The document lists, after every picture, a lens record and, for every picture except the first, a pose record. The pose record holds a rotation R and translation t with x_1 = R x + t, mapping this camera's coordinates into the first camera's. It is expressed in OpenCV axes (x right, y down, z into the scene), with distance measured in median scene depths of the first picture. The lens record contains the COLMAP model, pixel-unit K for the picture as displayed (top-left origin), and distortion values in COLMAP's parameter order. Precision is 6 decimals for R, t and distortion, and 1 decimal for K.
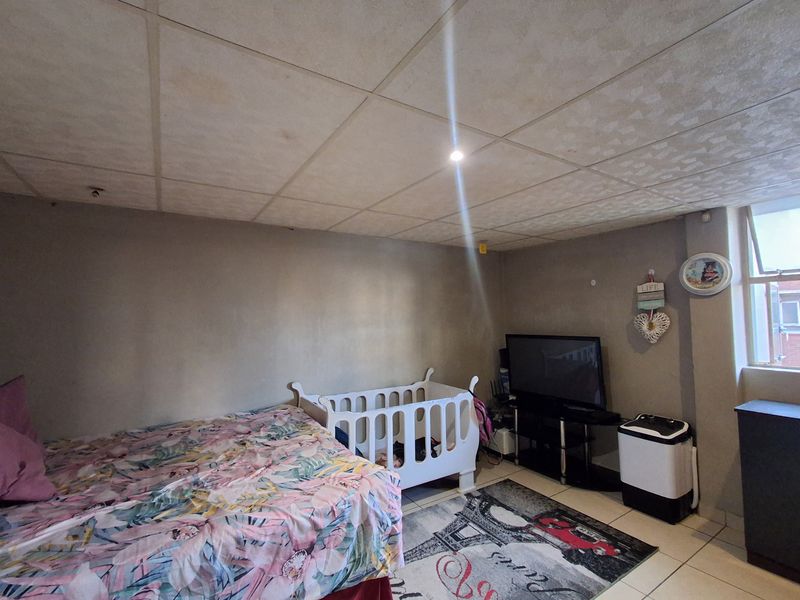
lens RADIAL K [[367.2, 0, 397.2], [0, 367.2, 294.9], [0, 0, 1]] dist [-0.000772, 0.004357]
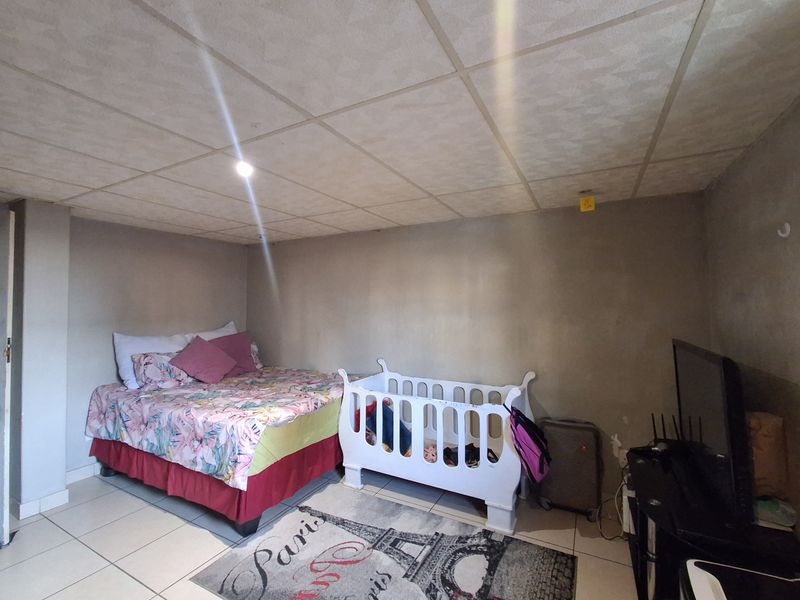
lens RADIAL K [[367.2, 0, 397.8], [0, 367.2, 298.0], [0, 0, 1]] dist [-0.000772, 0.004357]
pose [[0.484931, -0.005065, -0.874538, 0.846682], [0.041061, 0.999012, 0.016983, 0.022107], [0.873588, -0.044145, 0.484660, 0.503972]]
